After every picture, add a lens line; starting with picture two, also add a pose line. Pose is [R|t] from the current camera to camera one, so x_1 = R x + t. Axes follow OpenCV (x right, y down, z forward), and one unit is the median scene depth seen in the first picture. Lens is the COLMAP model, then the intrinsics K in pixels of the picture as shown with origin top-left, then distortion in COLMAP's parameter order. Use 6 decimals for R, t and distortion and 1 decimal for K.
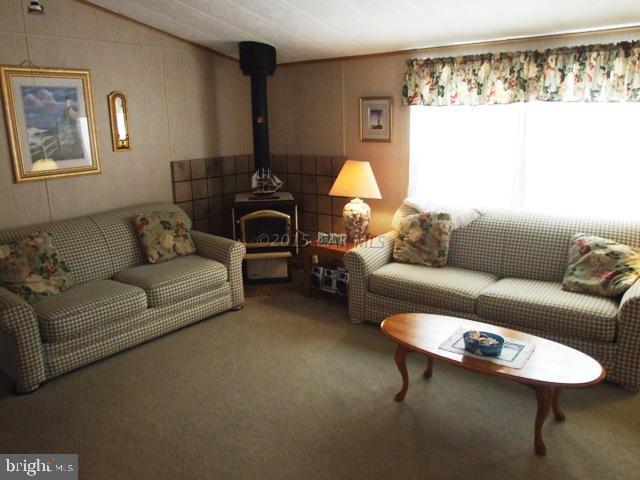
lens RADIAL K [[491.3, 0, 322.4], [0, 491.3, 243.9], [0, 0, 1]] dist [-0.022342, 0.000666]
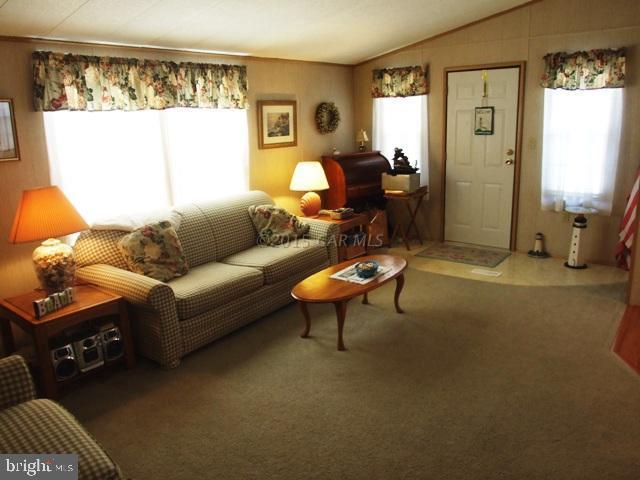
lens RADIAL K [[491.3, 0, 316.4], [0, 491.3, 241.8], [0, 0, 1]] dist [-0.022342, 0.000666]
pose [[0.020851, -0.243056, 0.969788, -0.693781], [0.271856, 0.934829, 0.228449, -0.164490], [-0.962112, 0.258879, 0.085568, 0.643847]]
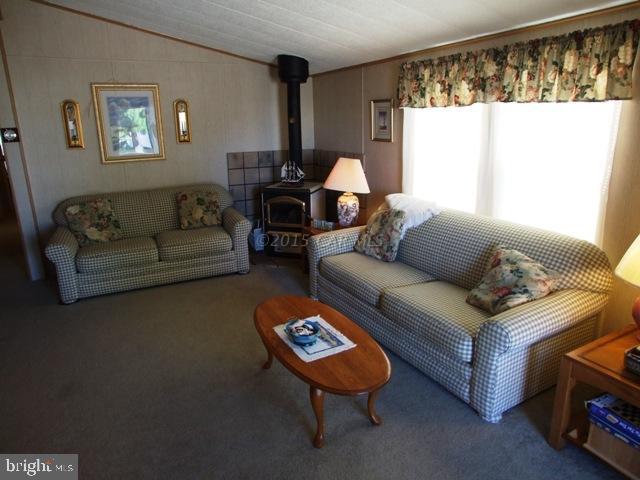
lens RADIAL K [[420.2, 0, 317.7], [0, 420.2, 236.8], [0, 0, 1]] dist [-0.019053, -0.002168]
pose [[0.906197, 0.114971, -0.406925, 0.461324], [-0.104321, 0.993368, 0.048347, -0.034046], [0.409785, -0.001361, 0.912181, 0.114469]]
